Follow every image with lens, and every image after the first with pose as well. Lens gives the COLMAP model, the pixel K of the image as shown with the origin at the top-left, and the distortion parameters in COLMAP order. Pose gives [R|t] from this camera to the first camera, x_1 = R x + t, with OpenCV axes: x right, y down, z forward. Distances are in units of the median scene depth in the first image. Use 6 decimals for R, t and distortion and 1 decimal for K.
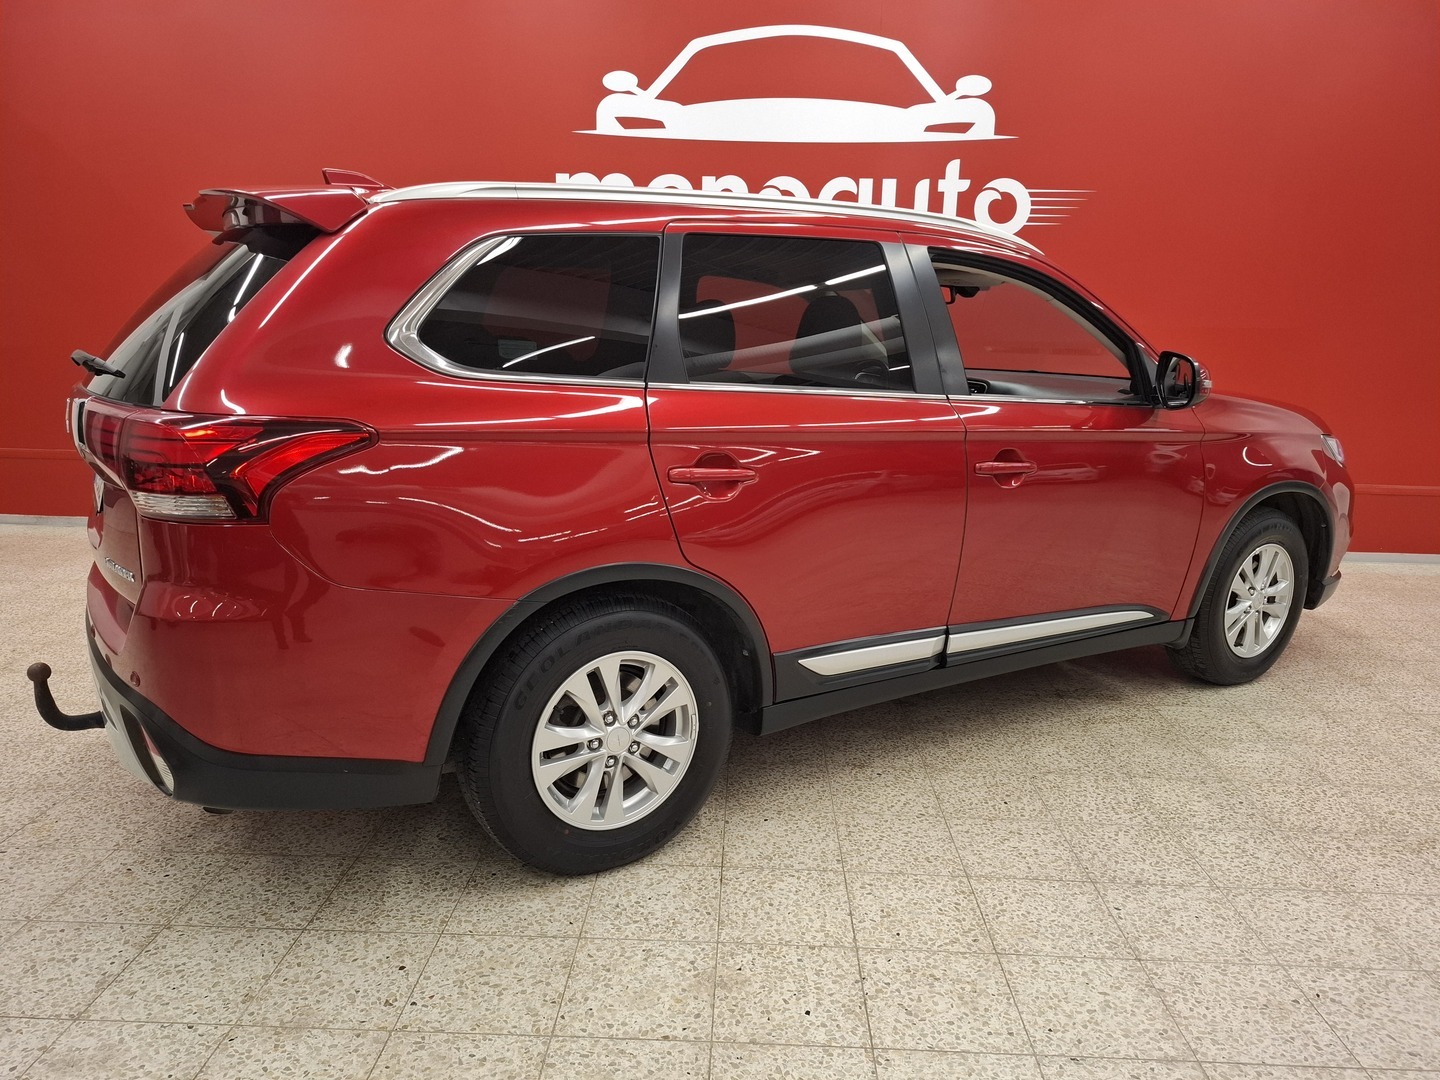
lens RADIAL K [[1012.9, 0, 727.1], [0, 1012.9, 549.5], [0, 0, 1]] dist [0.046679, -0.044269]
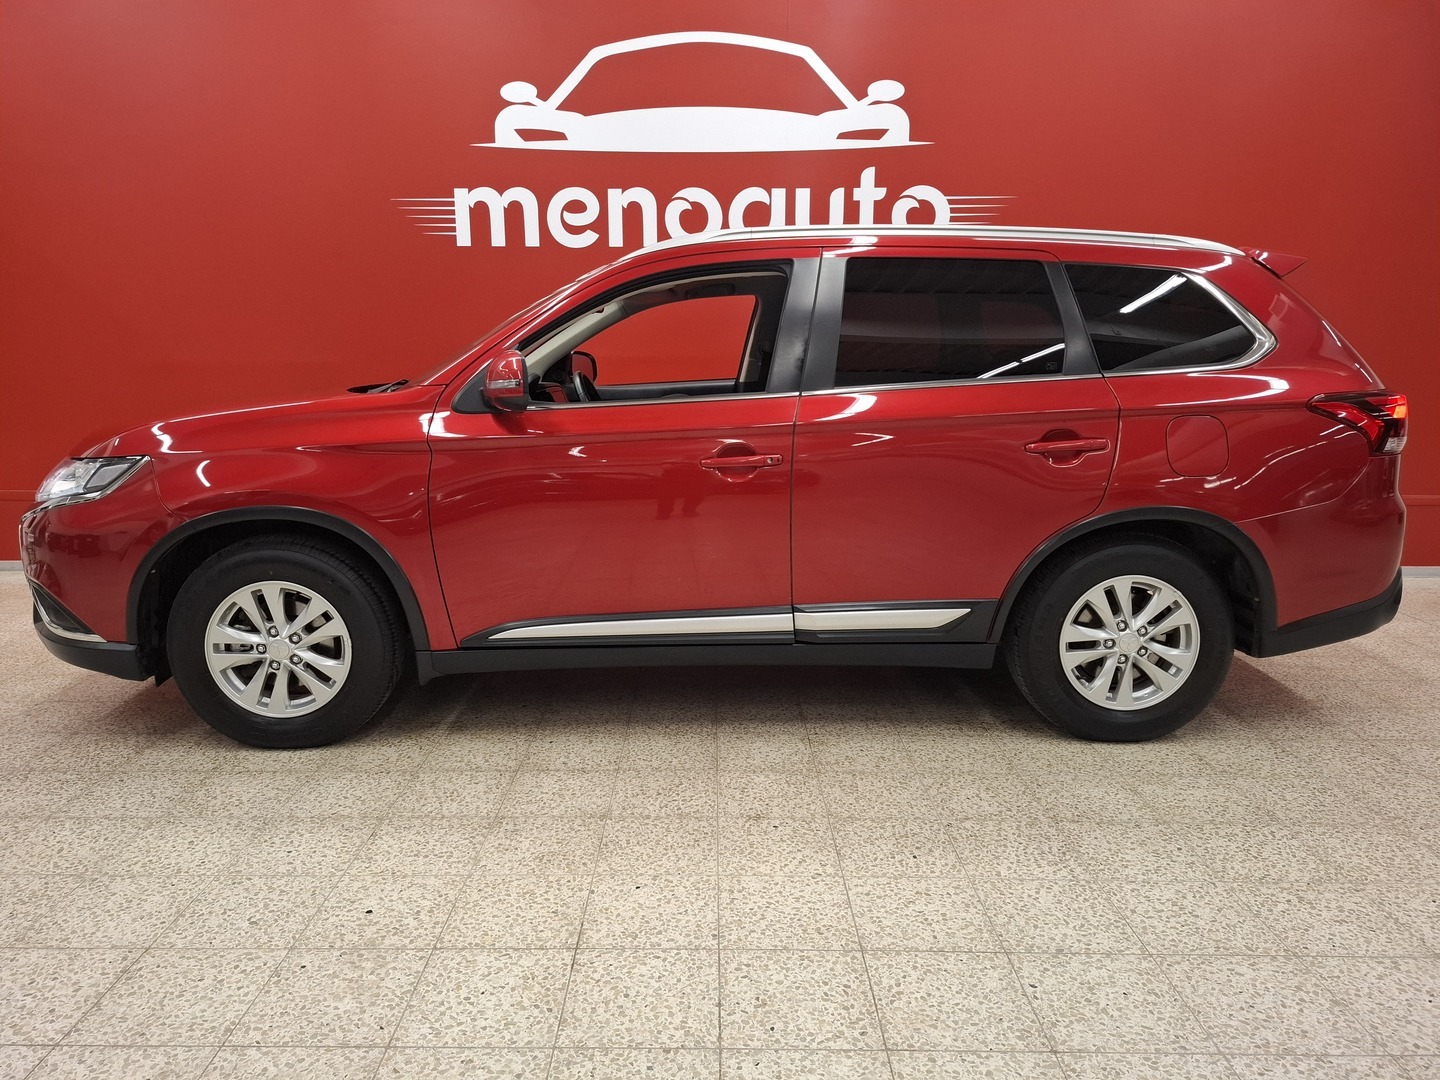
lens RADIAL K [[1012.9, 0, 704.6], [0, 1012.9, 534.8], [0, 0, 1]] dist [0.046679, -0.044269]
pose [[0.999610, -0.023165, 0.015599, 0.096911], [0.023834, 0.998740, -0.044156, 0.005895], [-0.014556, 0.044511, 0.998903, 0.126395]]
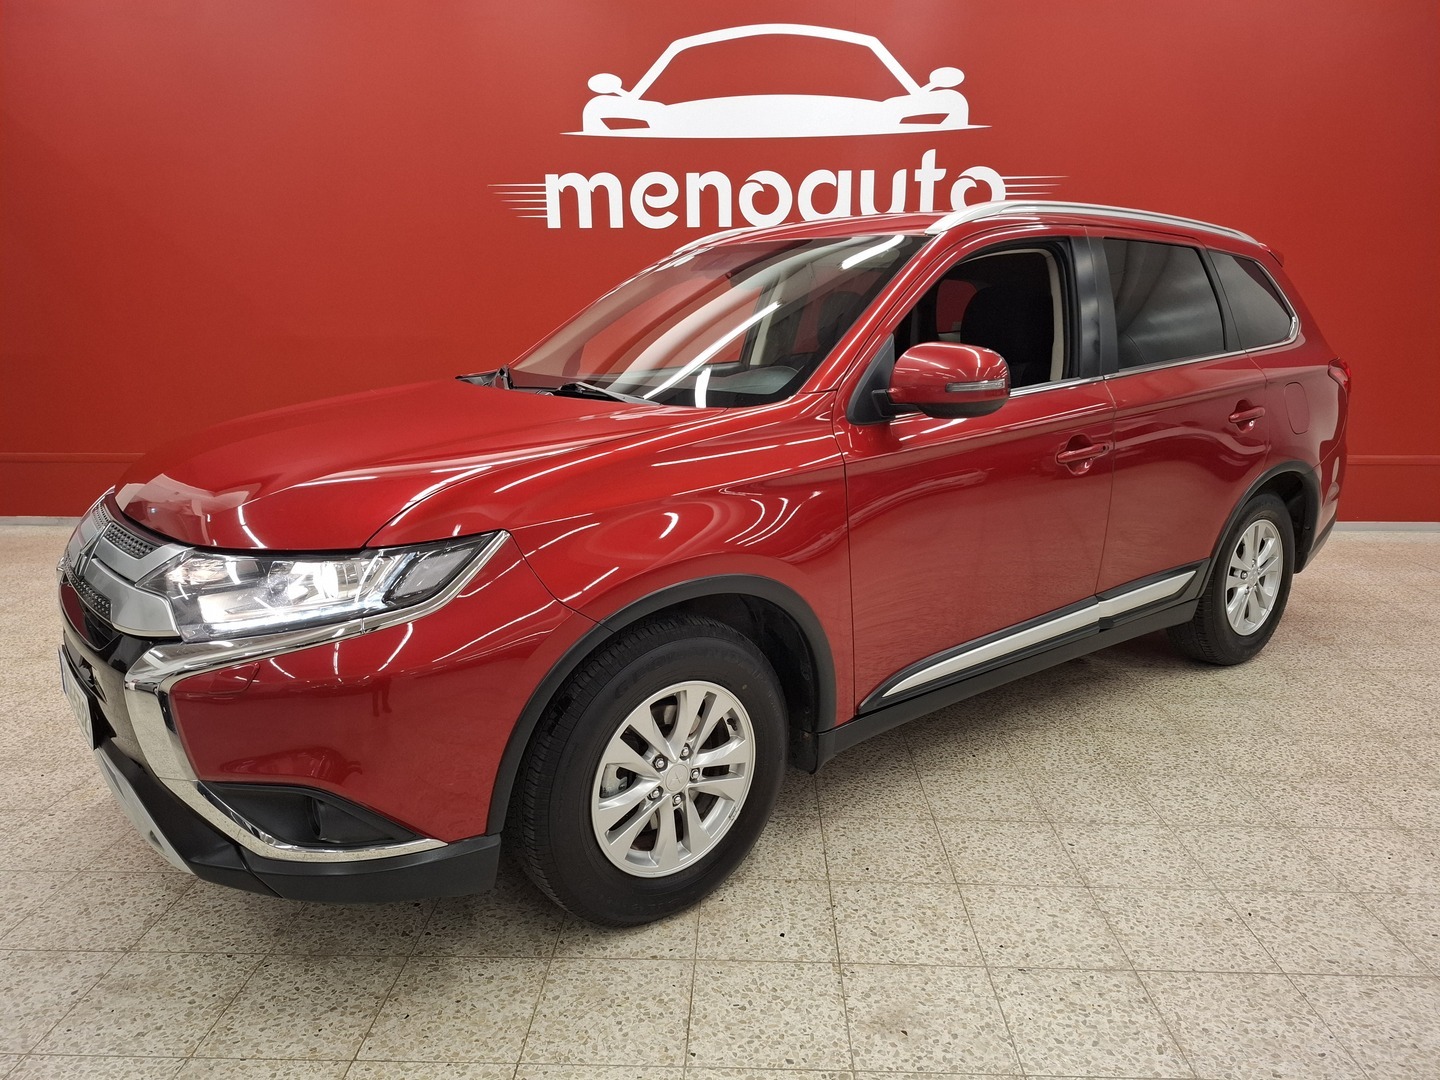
lens RADIAL K [[1012.9, 0, 714.5], [0, 1012.9, 548.9], [0, 0, 1]] dist [0.046679, -0.044269]
pose [[0.999611, -0.022975, -0.015826, 0.025852], [0.023086, 0.999710, 0.006835, 0.020164], [0.015664, -0.007198, 0.999851, -0.082495]]
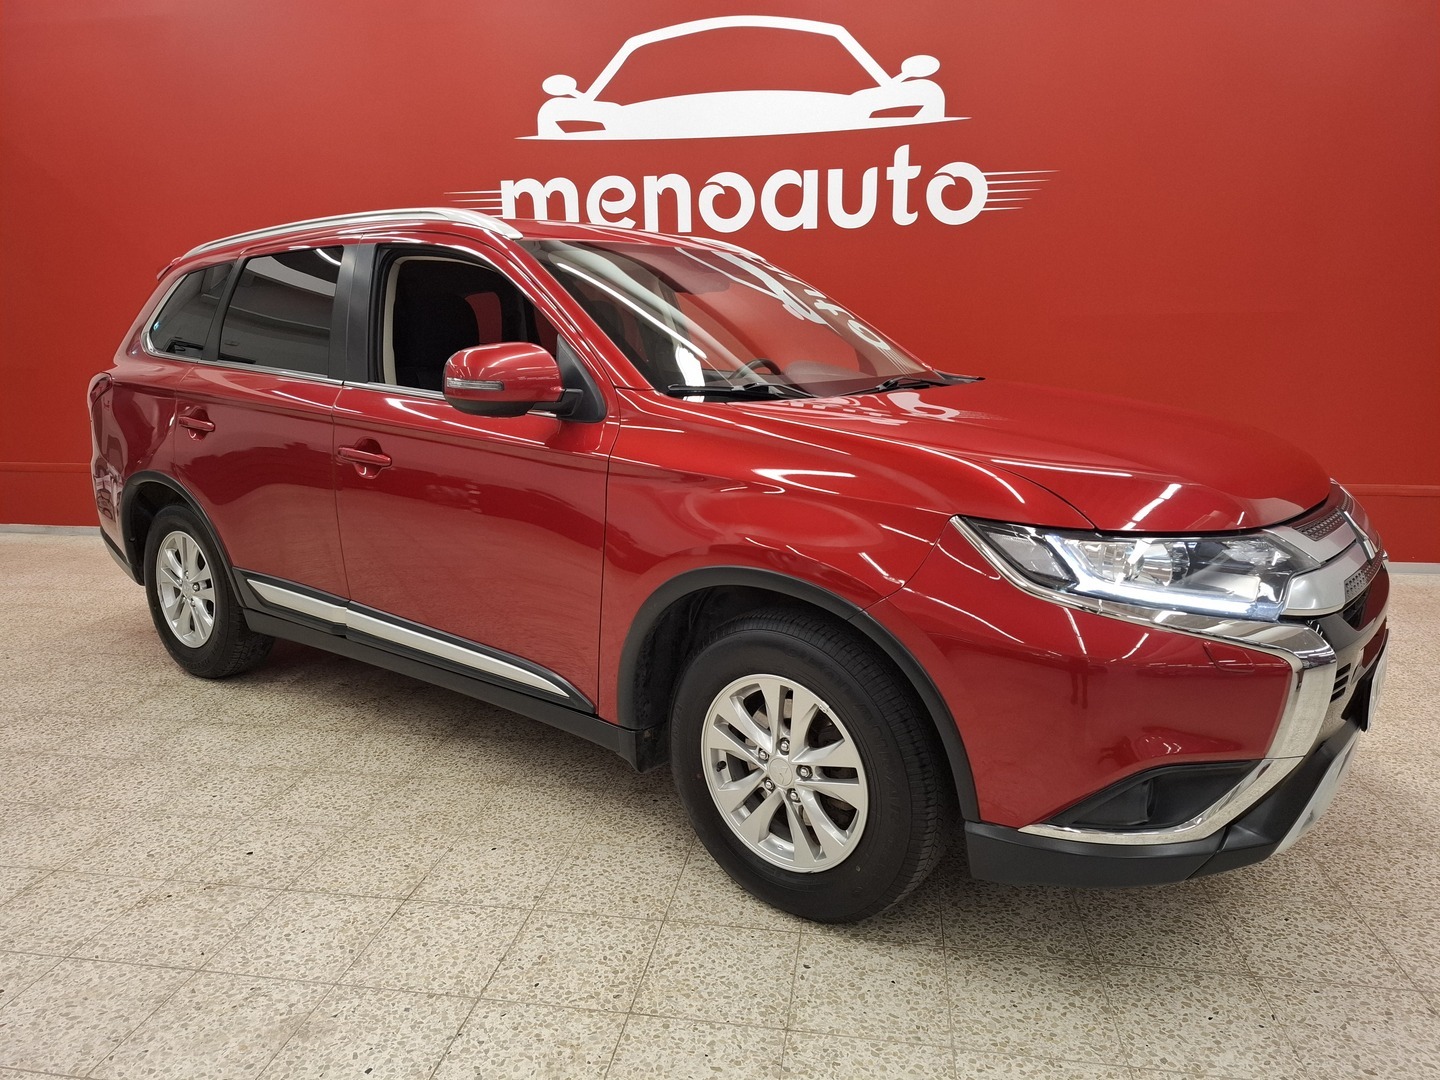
lens RADIAL K [[1012.9, 0, 723.5], [0, 1012.9, 533.4], [0, 0, 1]] dist [0.046679, -0.044269]
pose [[0.990450, -0.002192, -0.137852, 0.406997], [-0.001415, 0.999659, -0.026064, 0.004256], [0.137862, 0.026010, 0.990110, 0.112048]]
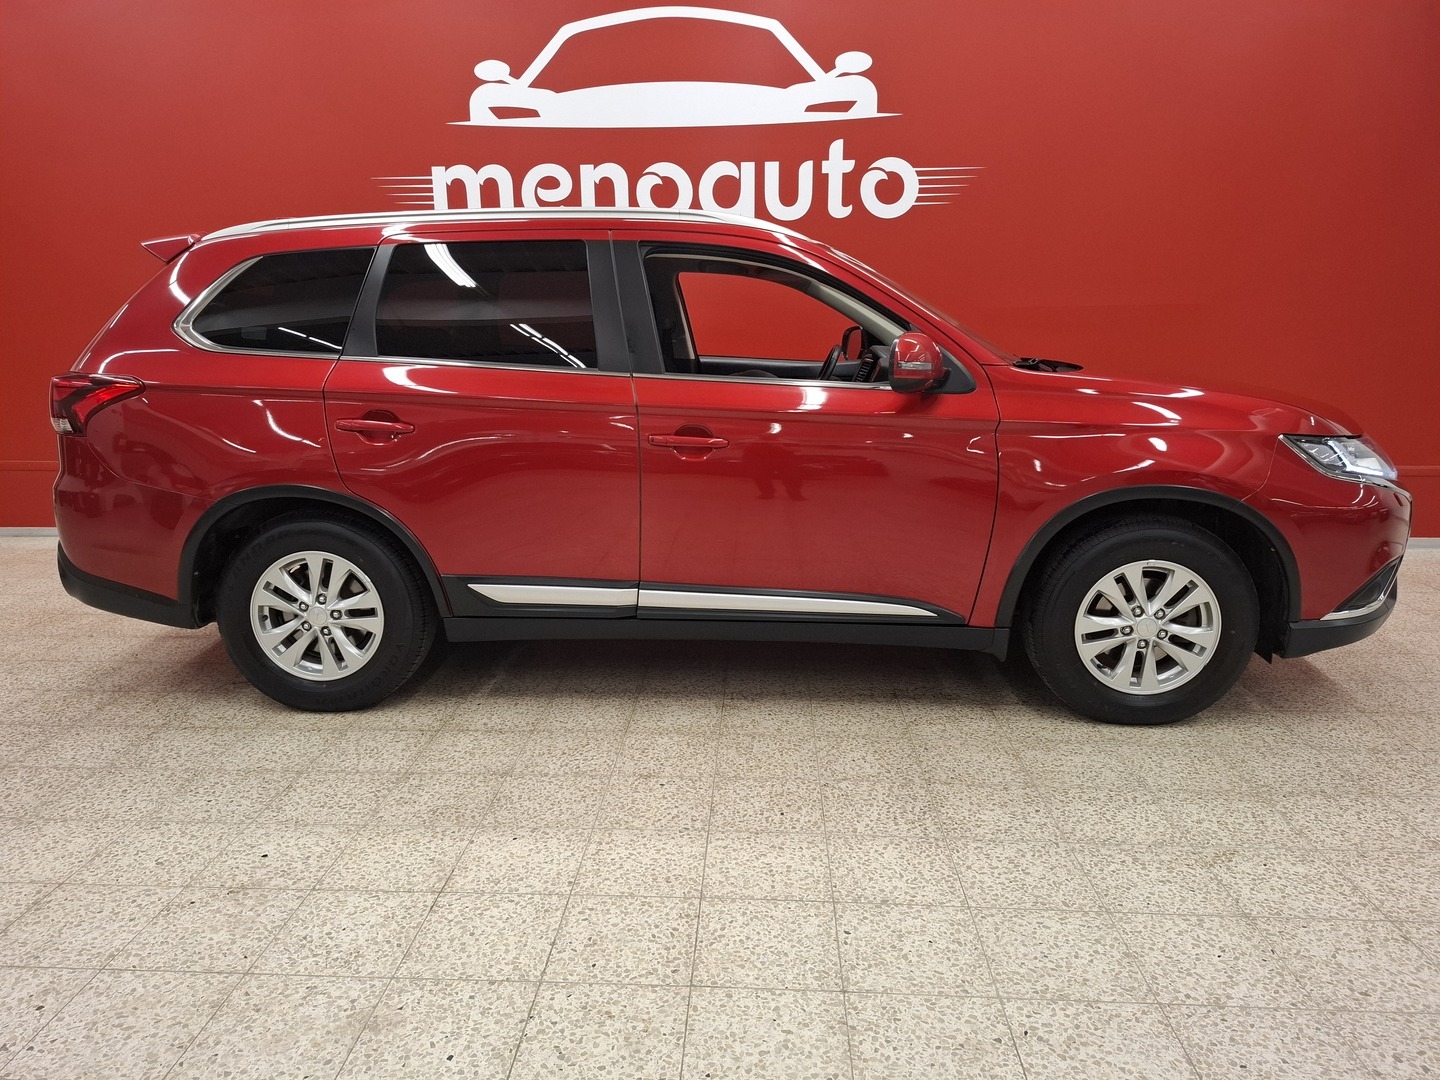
lens RADIAL K [[1012.9, 0, 711.5], [0, 1012.9, 537.0], [0, 0, 1]] dist [0.046679, -0.044269]
pose [[0.999181, -0.020230, -0.035040, 0.281436], [0.019970, 0.999771, -0.007754, -0.000658], [0.035188, 0.007047, 0.999356, 0.070550]]
